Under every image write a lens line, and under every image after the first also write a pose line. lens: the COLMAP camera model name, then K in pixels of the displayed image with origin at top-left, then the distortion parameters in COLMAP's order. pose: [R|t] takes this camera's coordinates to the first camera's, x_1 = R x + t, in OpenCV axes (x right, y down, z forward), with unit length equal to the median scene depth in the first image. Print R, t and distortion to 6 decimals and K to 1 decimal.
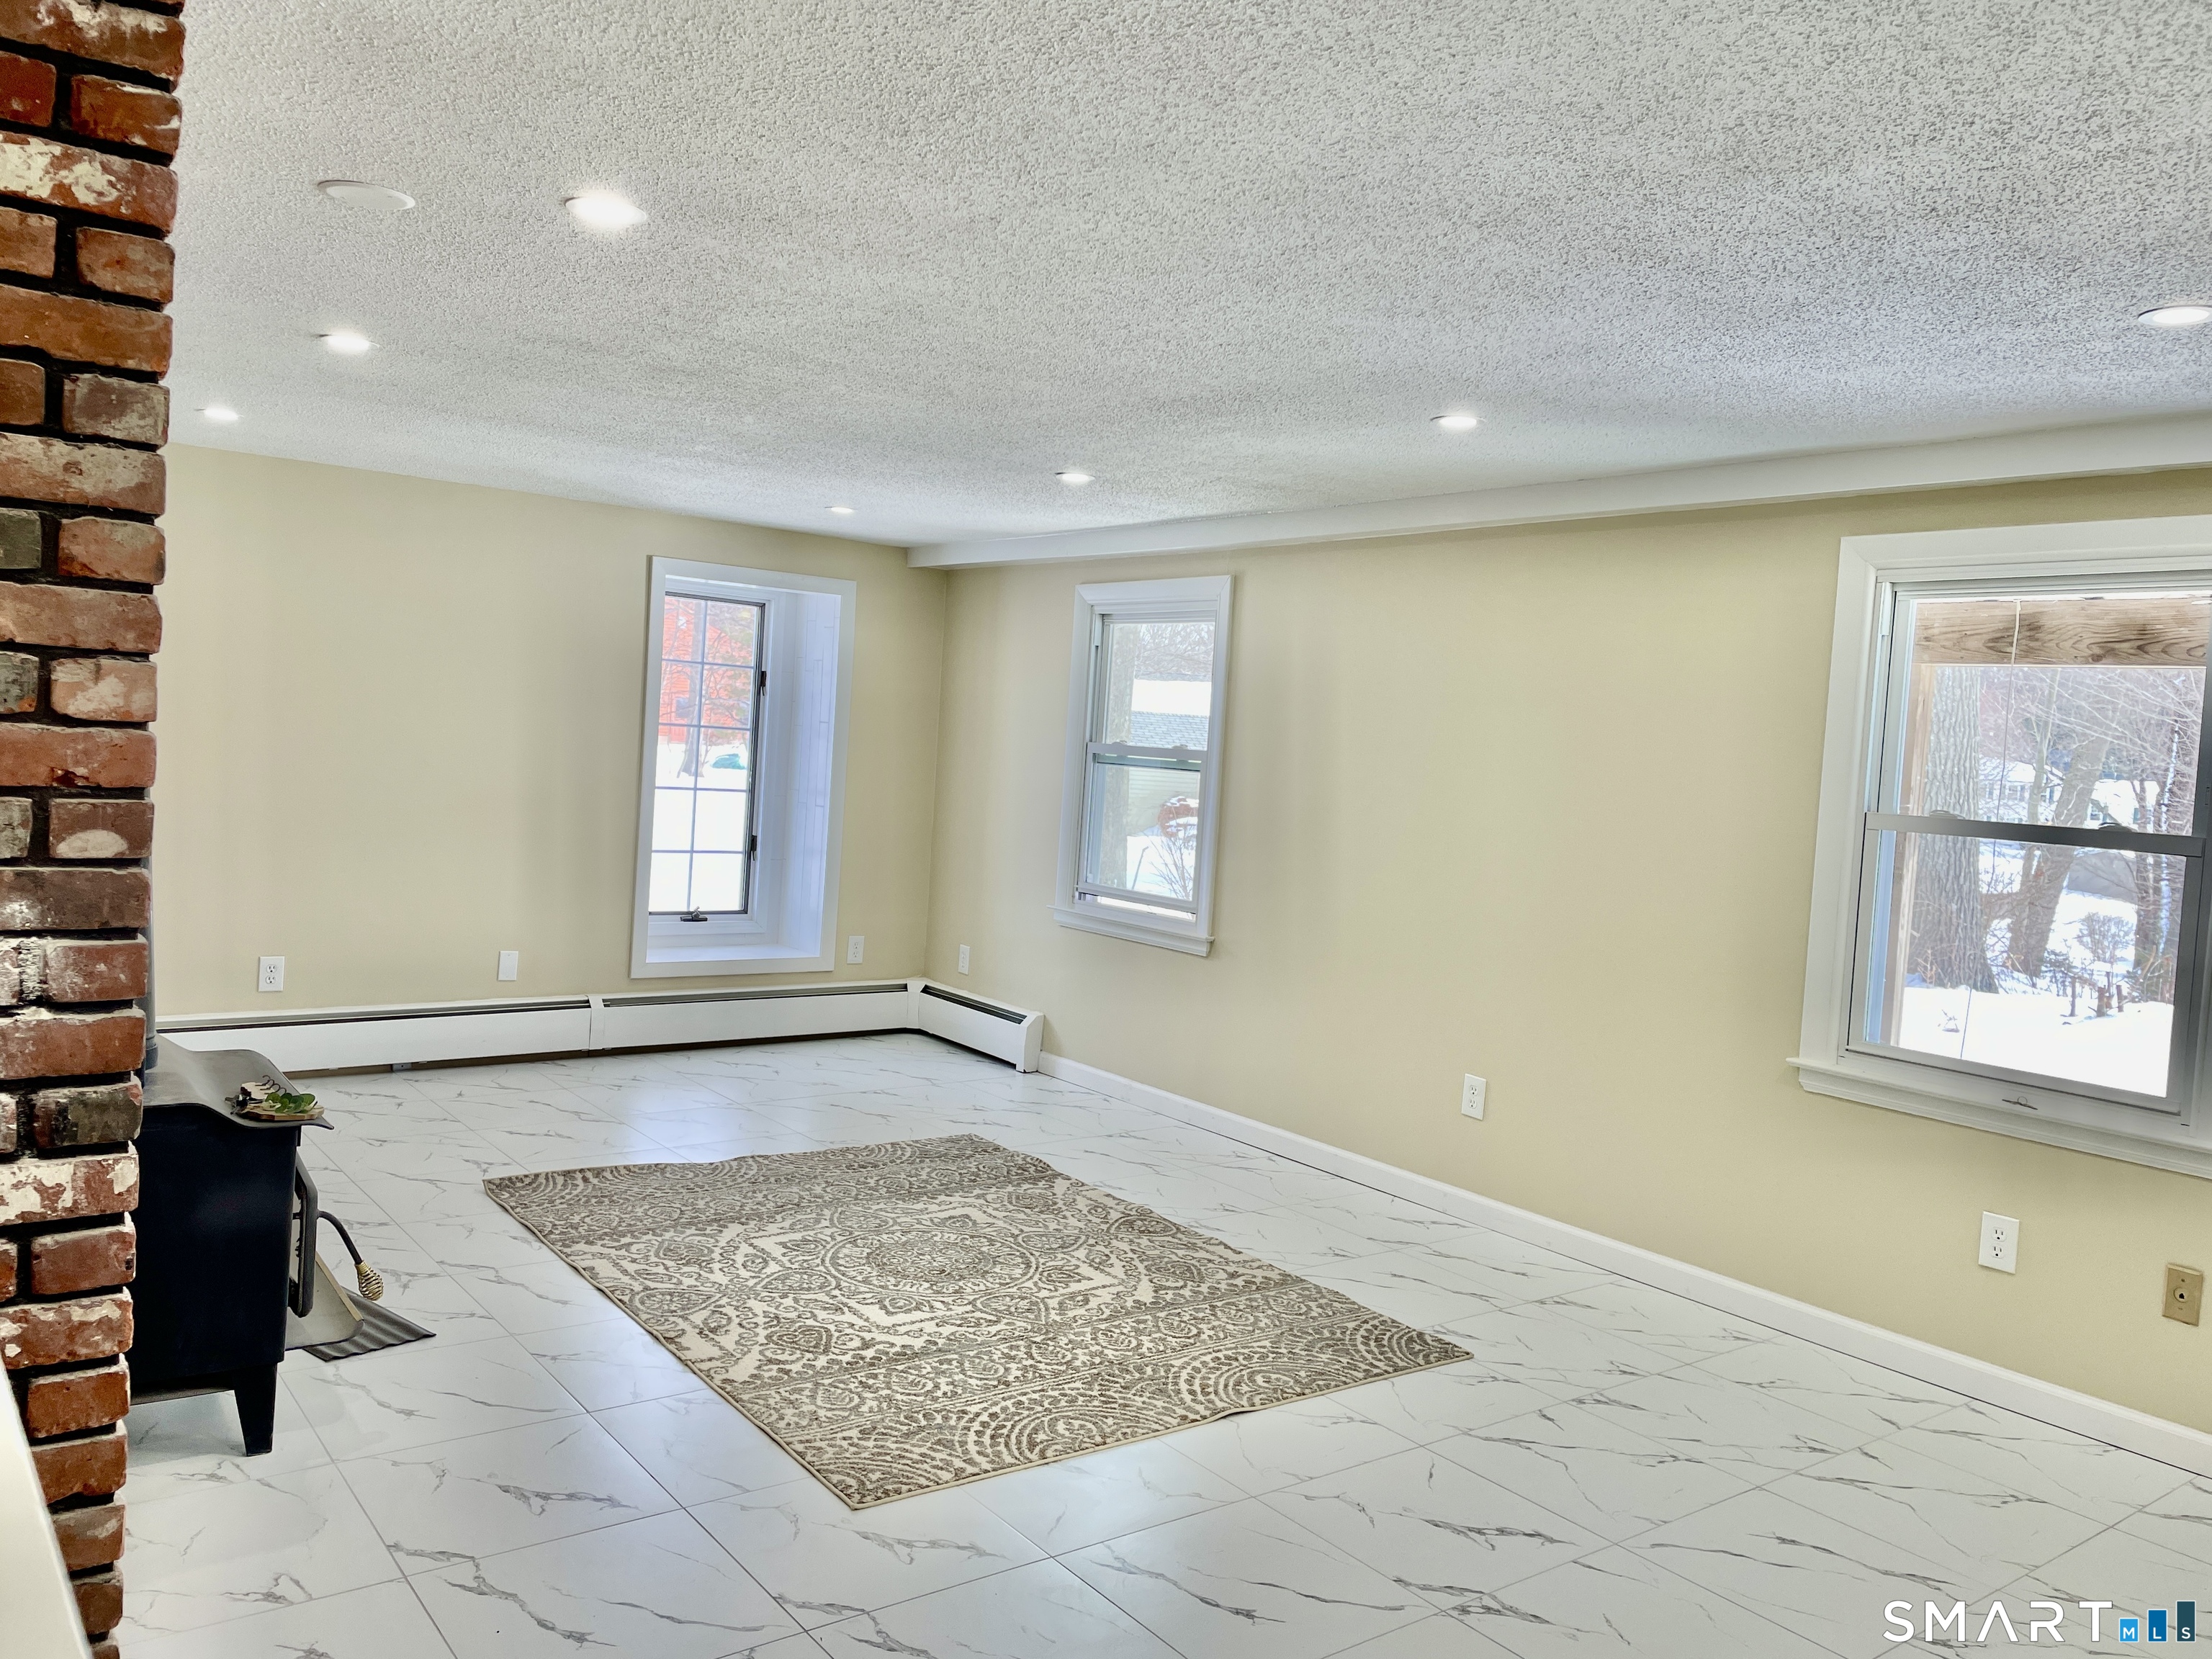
lens RADIAL K [[1667.2, 0, 1091.4], [0, 1667.2, 818.4], [0, 0, 1]] dist [0.071549, -0.067299]
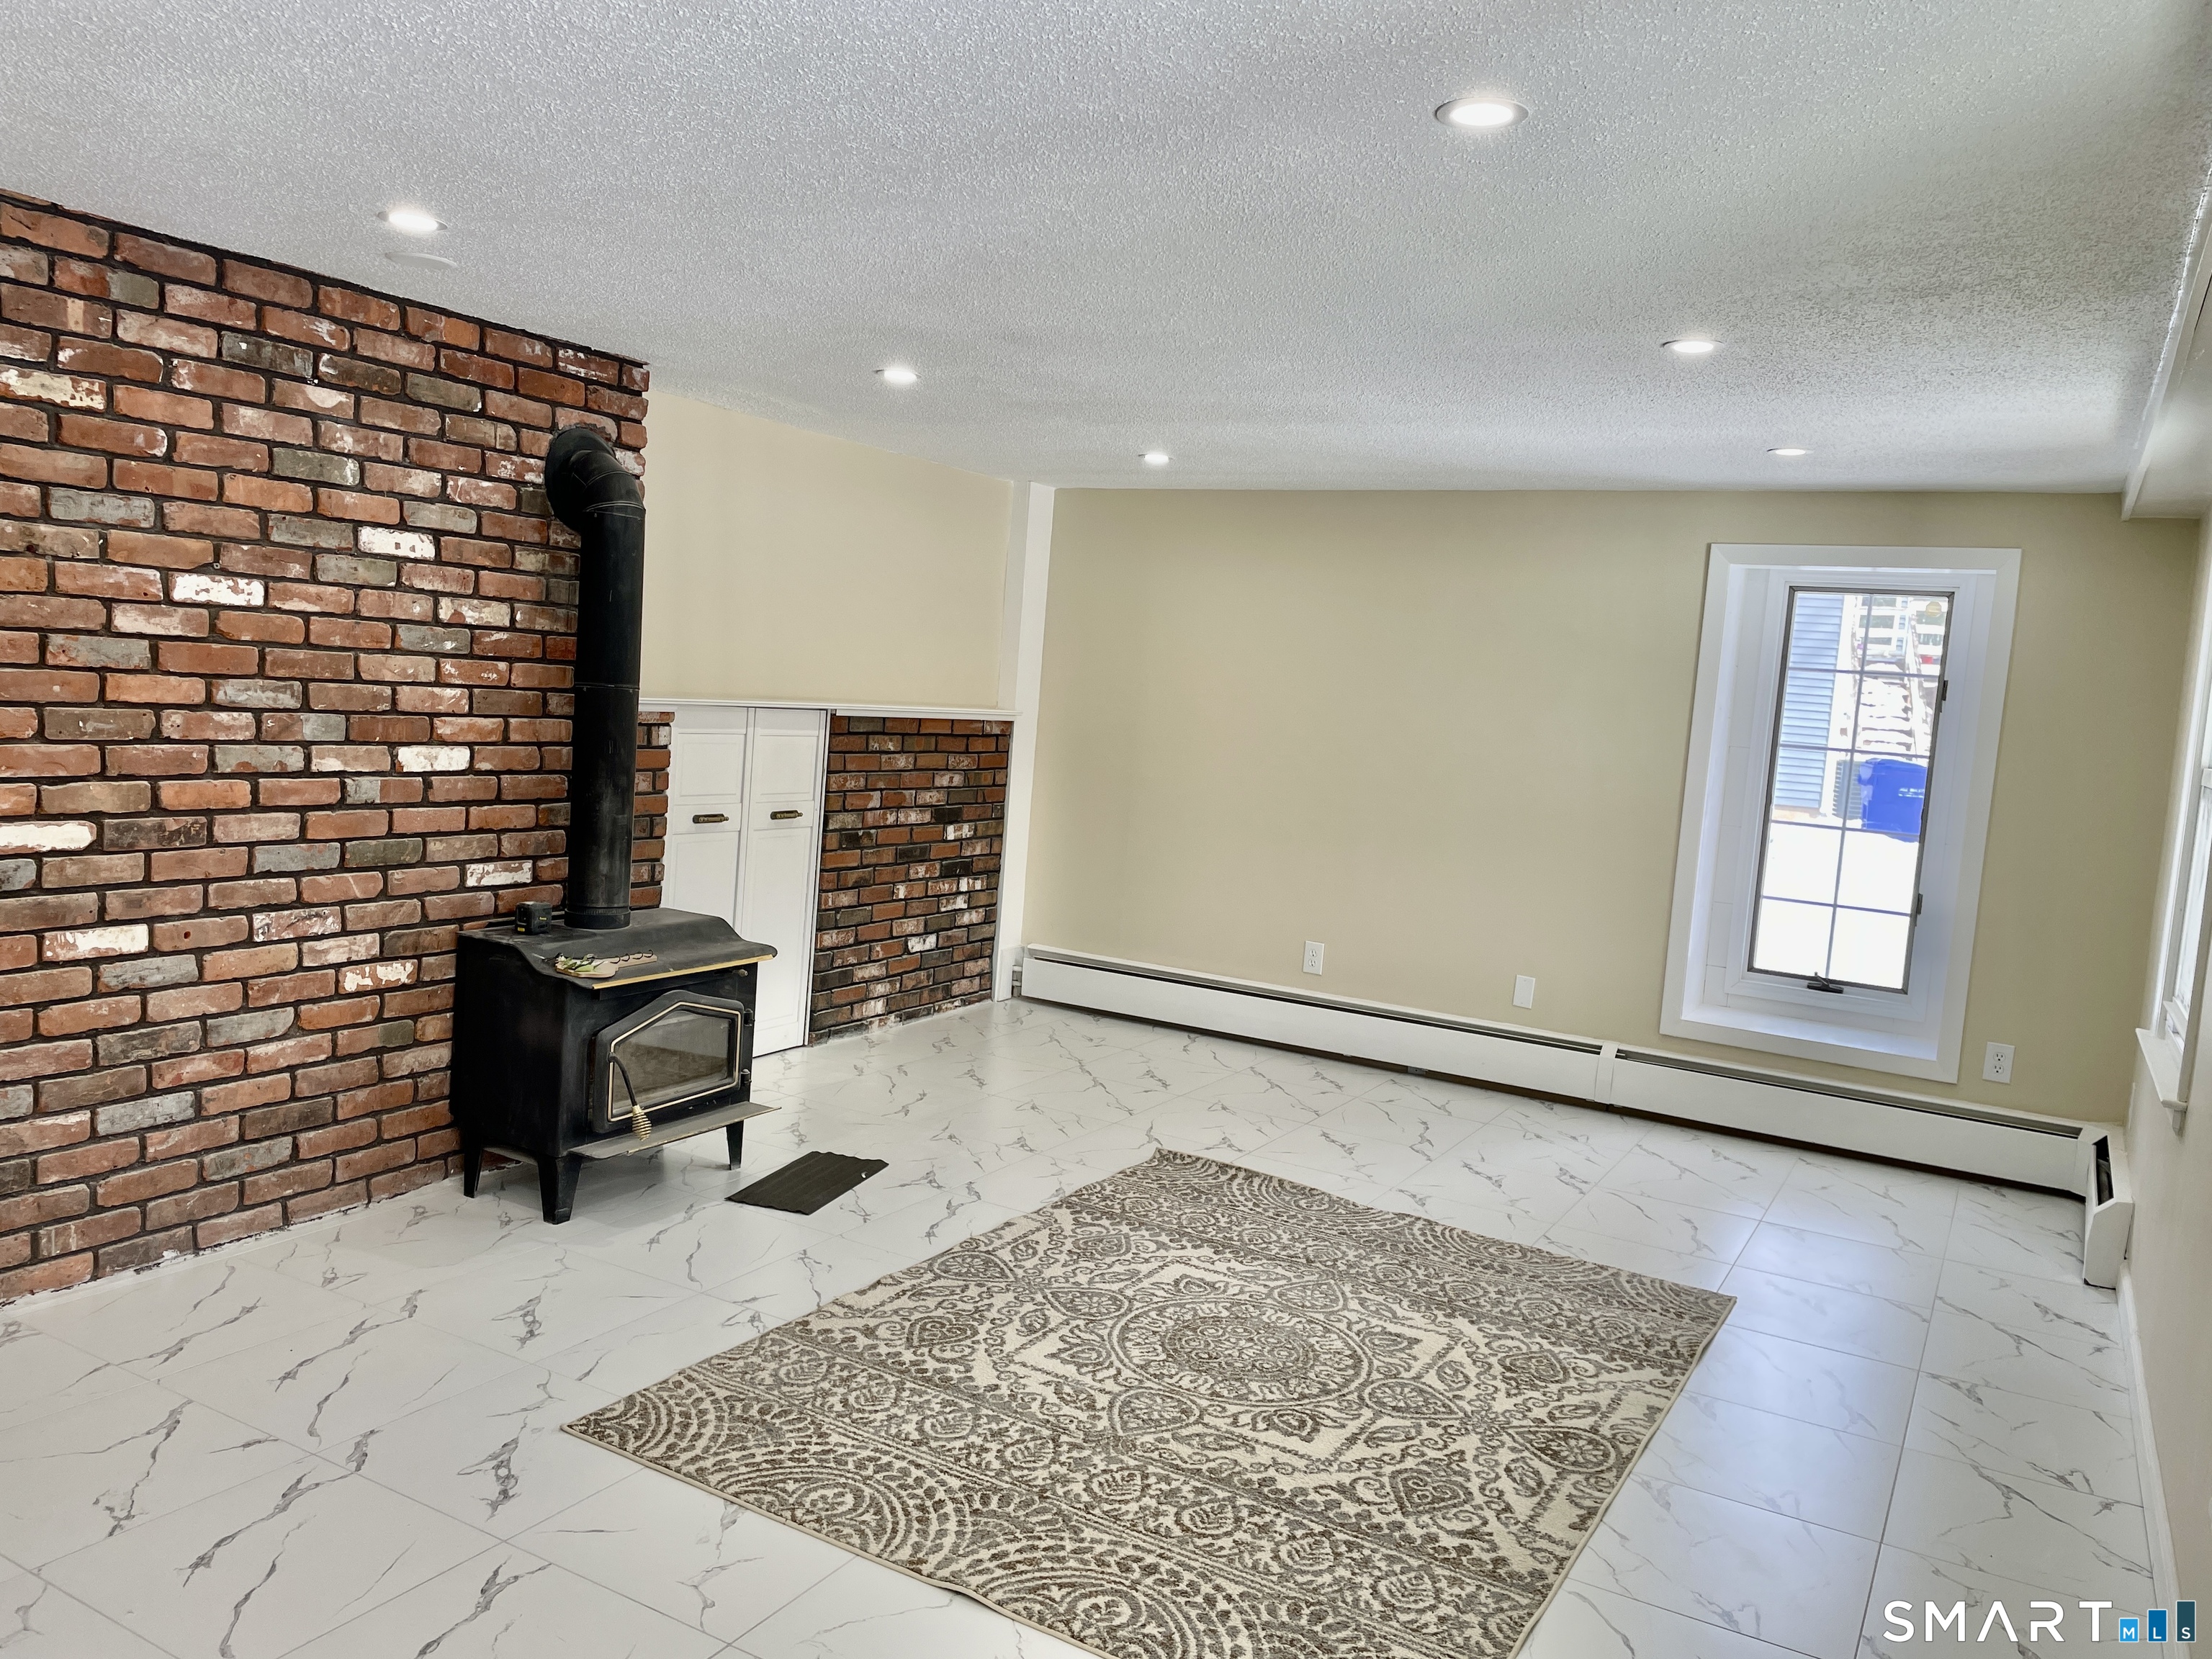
lens RADIAL K [[1667.2, 0, 1113.9], [0, 1667.2, 832.1], [0, 0, 1]] dist [0.071549, -0.067299]
pose [[0.401910, 0.054652, -0.914047, 0.623134], [-0.095279, 0.995295, 0.017615, 0.006338], [0.910709, 0.080010, 0.405226, 0.607300]]
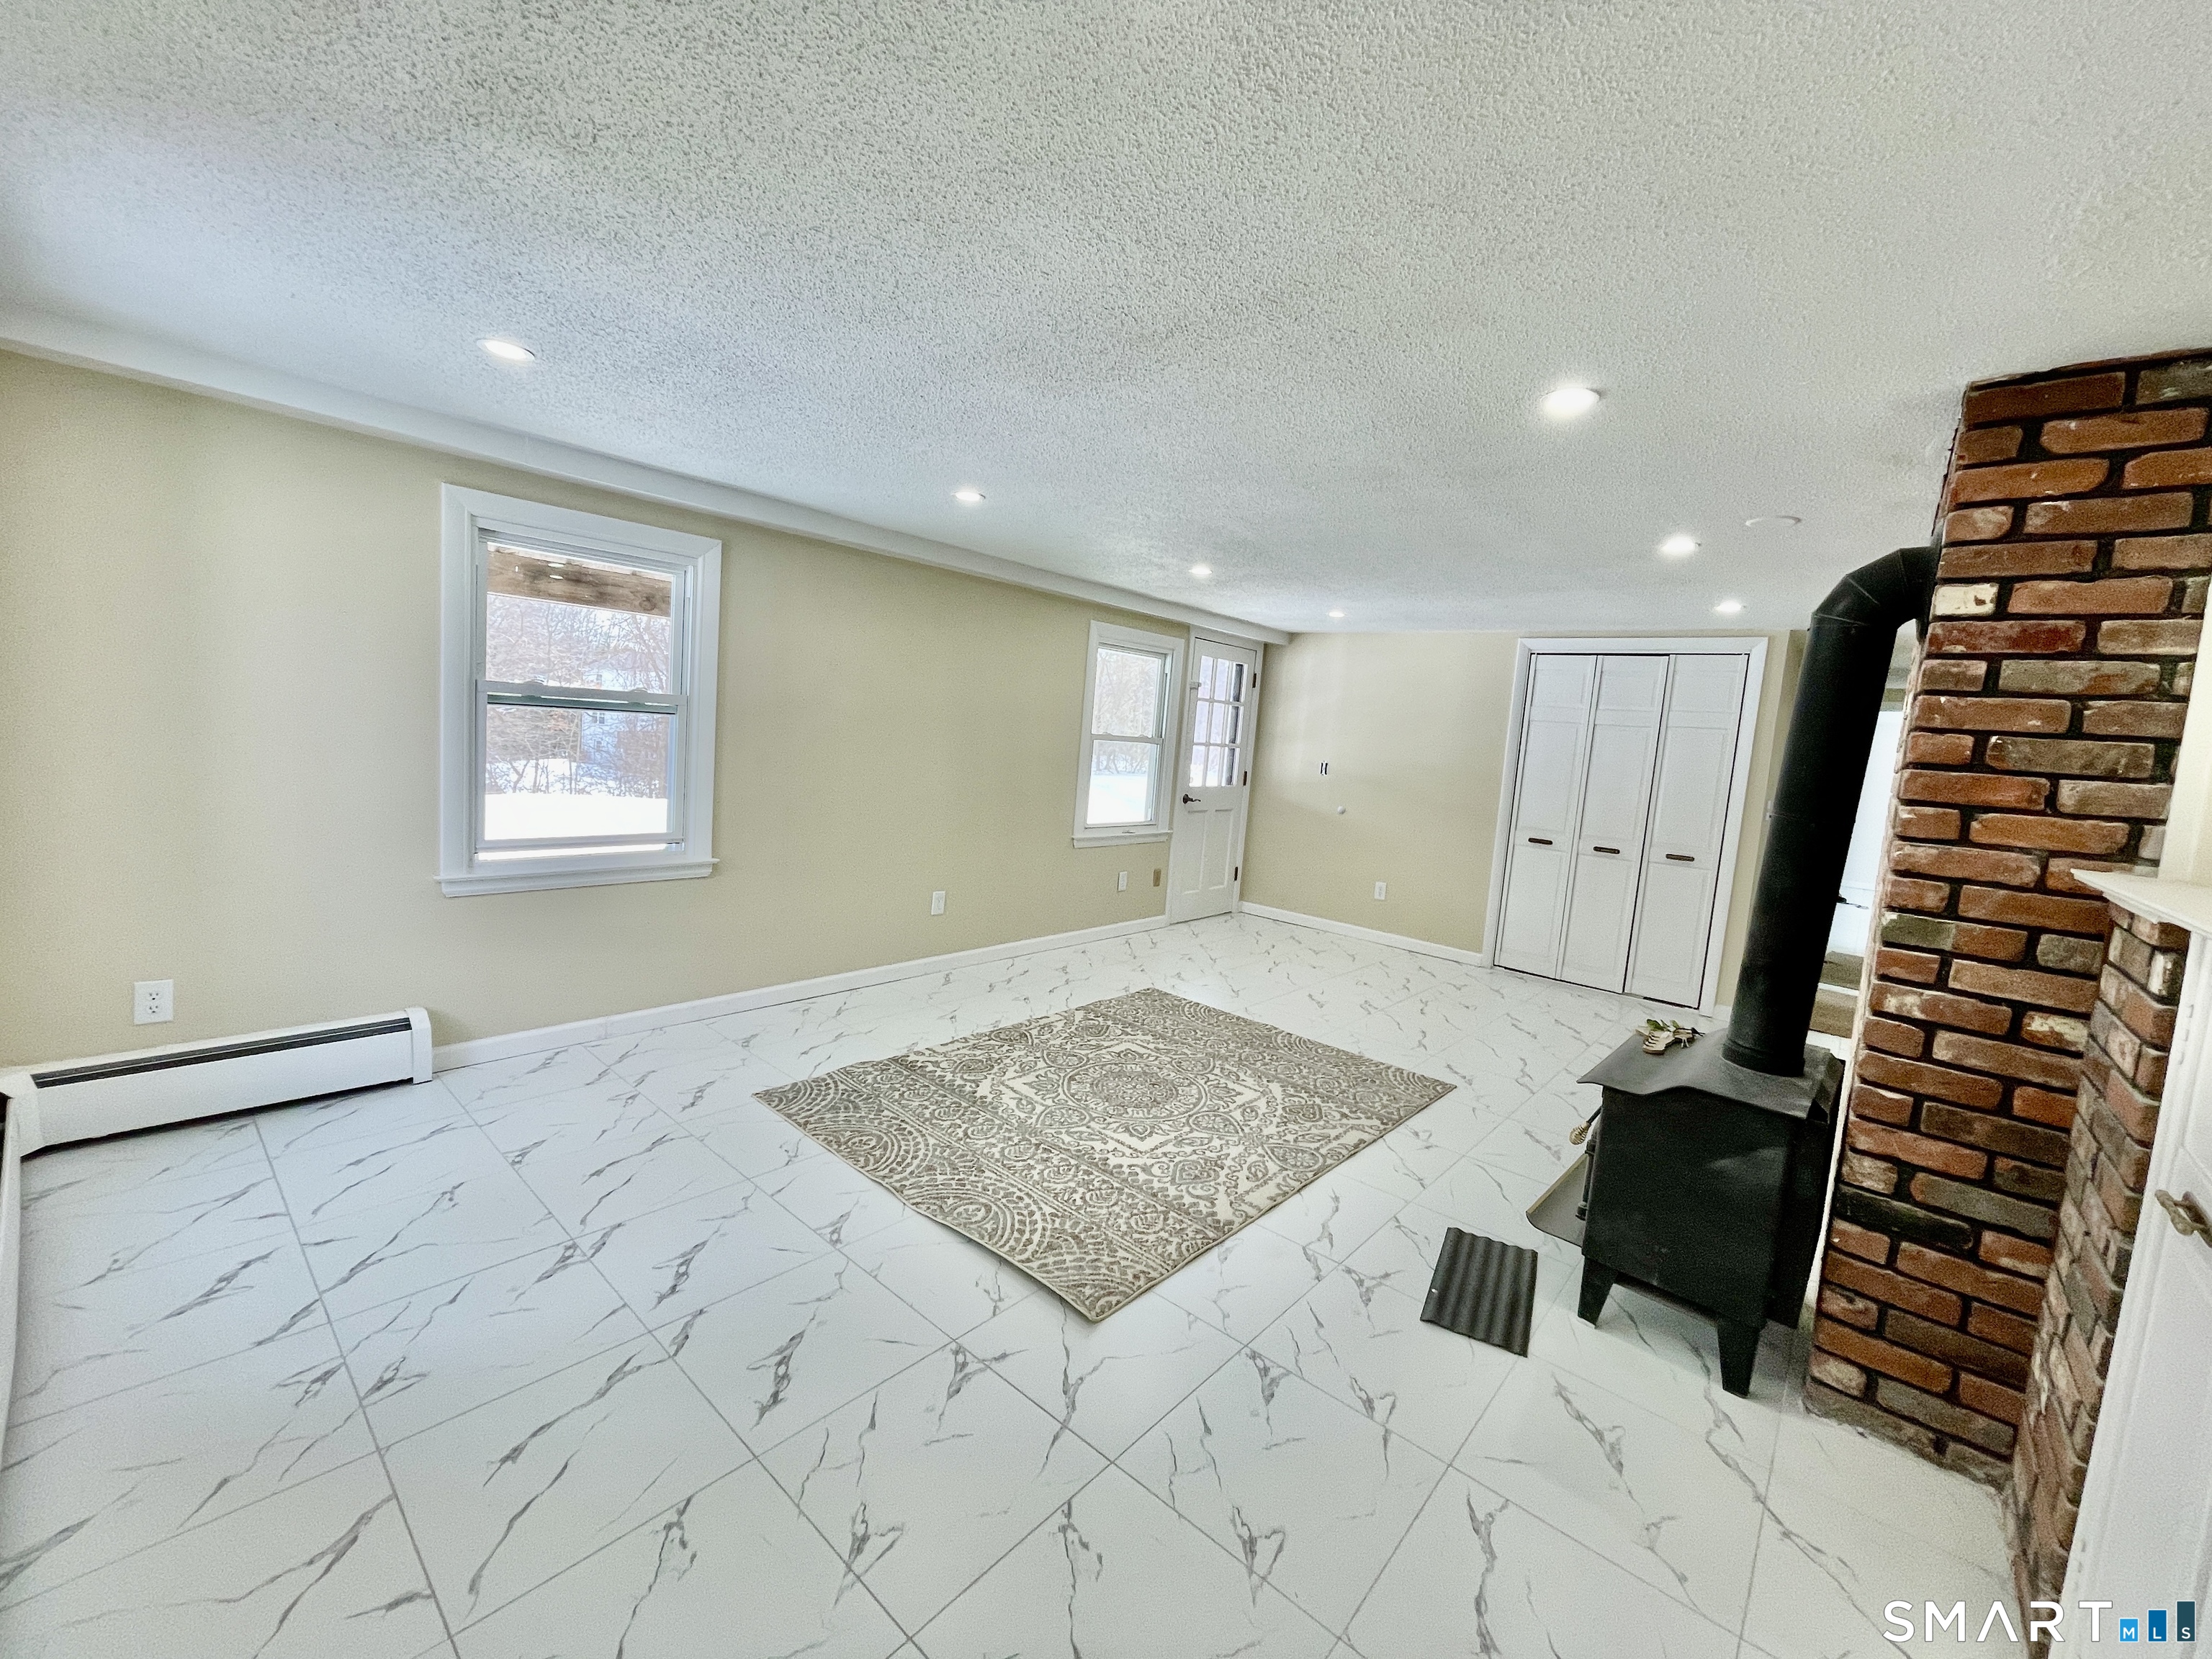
lens RADIAL K [[895.5, 0, 1108.0], [0, 895.5, 824.5], [0, 0, 1]] dist [-0.007748, 0.002794]
pose [[-0.200141, -0.179756, 0.963136, -0.814153], [-0.033358, 0.983706, 0.176663, -0.100362], [-0.979199, 0.003229, -0.202877, 1.203661]]
